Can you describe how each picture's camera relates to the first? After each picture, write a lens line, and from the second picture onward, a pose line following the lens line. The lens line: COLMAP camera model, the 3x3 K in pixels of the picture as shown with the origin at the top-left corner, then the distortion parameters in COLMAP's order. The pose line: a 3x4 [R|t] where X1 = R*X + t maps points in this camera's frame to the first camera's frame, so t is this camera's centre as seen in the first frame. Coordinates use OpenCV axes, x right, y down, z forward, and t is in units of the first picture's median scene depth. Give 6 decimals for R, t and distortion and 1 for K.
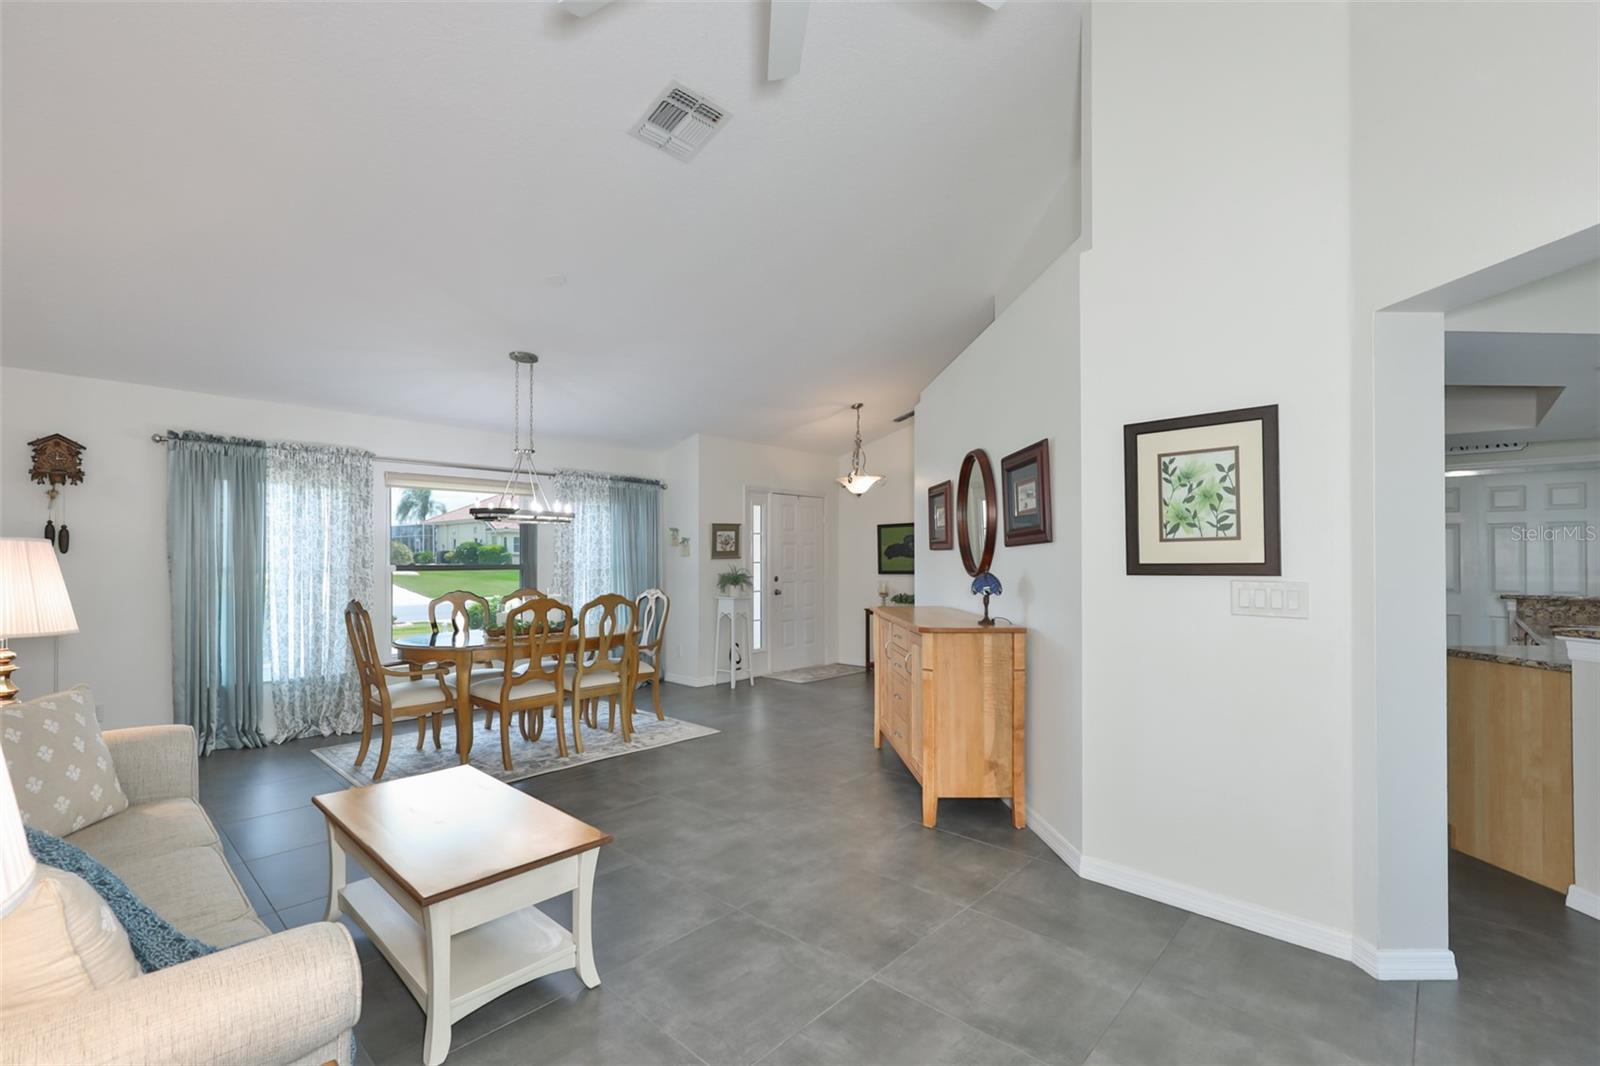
lens RADIAL K [[707.9, 0, 796.1], [0, 707.9, 562.9], [0, 0, 1]] dist [-0.000829, -0.000381]
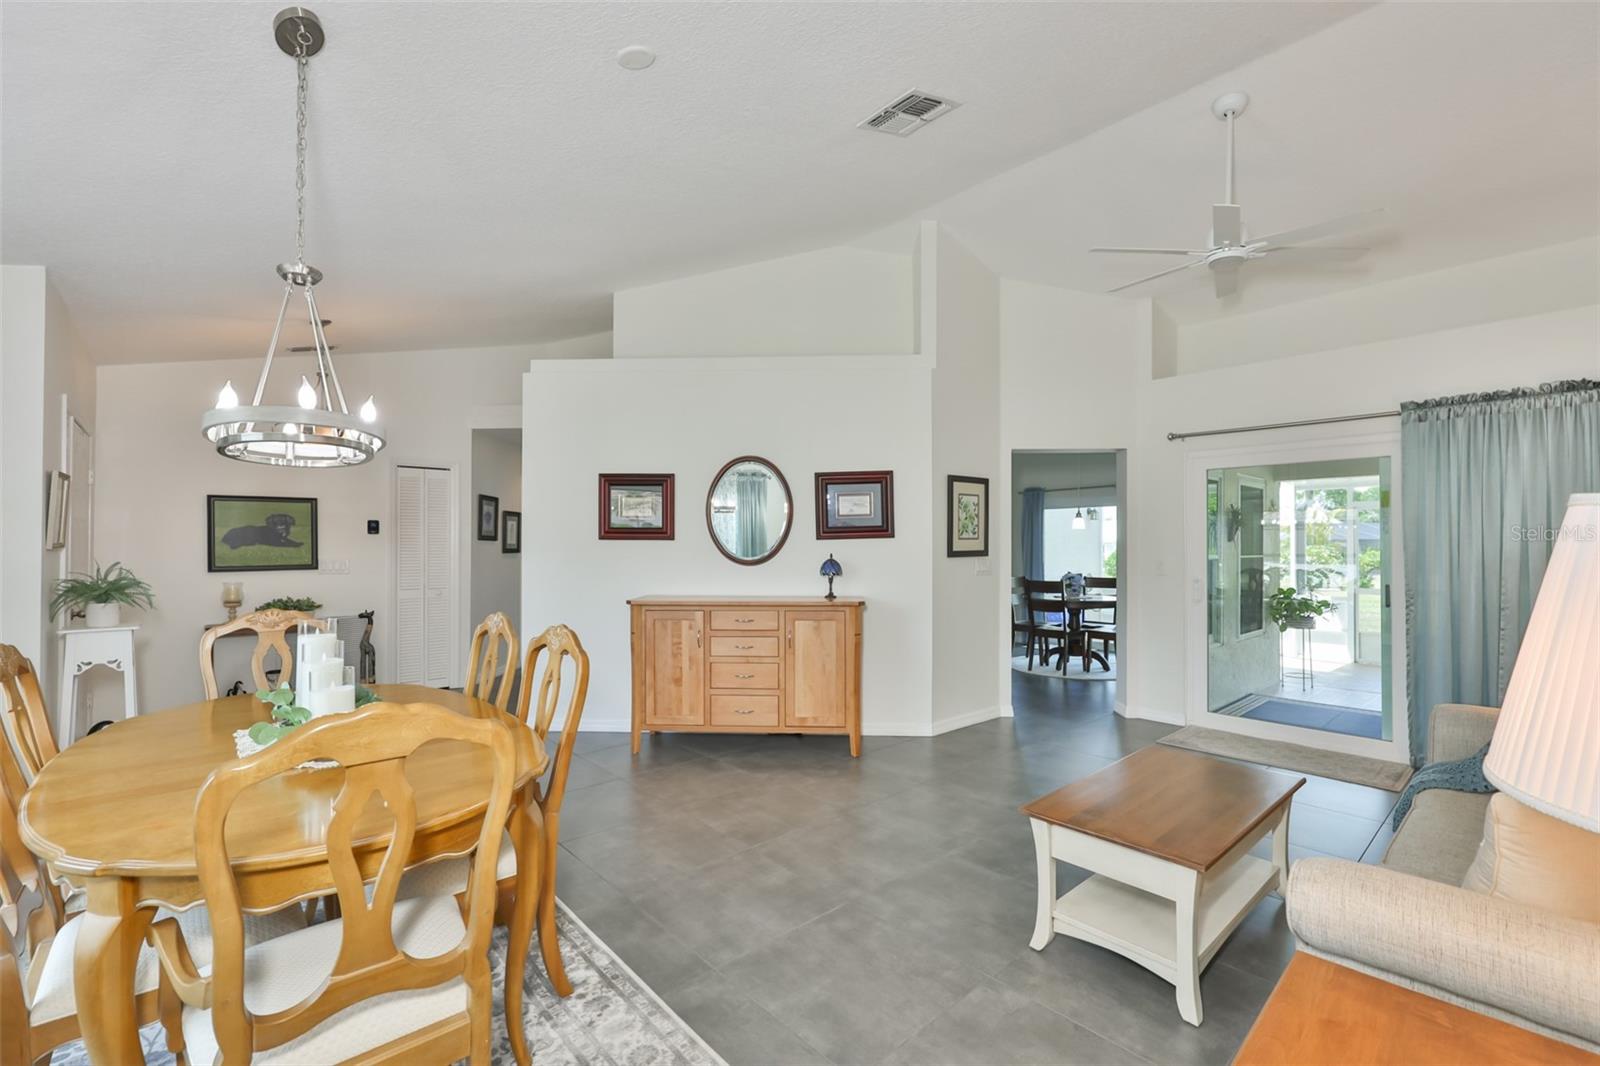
lens RADIAL K [[683.0, 0, 807.0], [0, 683.0, 538.0], [0, 0, 1]] dist [-0.000150, 0.000232]
pose [[0.101237, 0.011855, 0.994792, -0.500835], [0.005584, 0.999906, -0.012484, -0.005153], [-0.994847, 0.006818, 0.101161, 0.454107]]
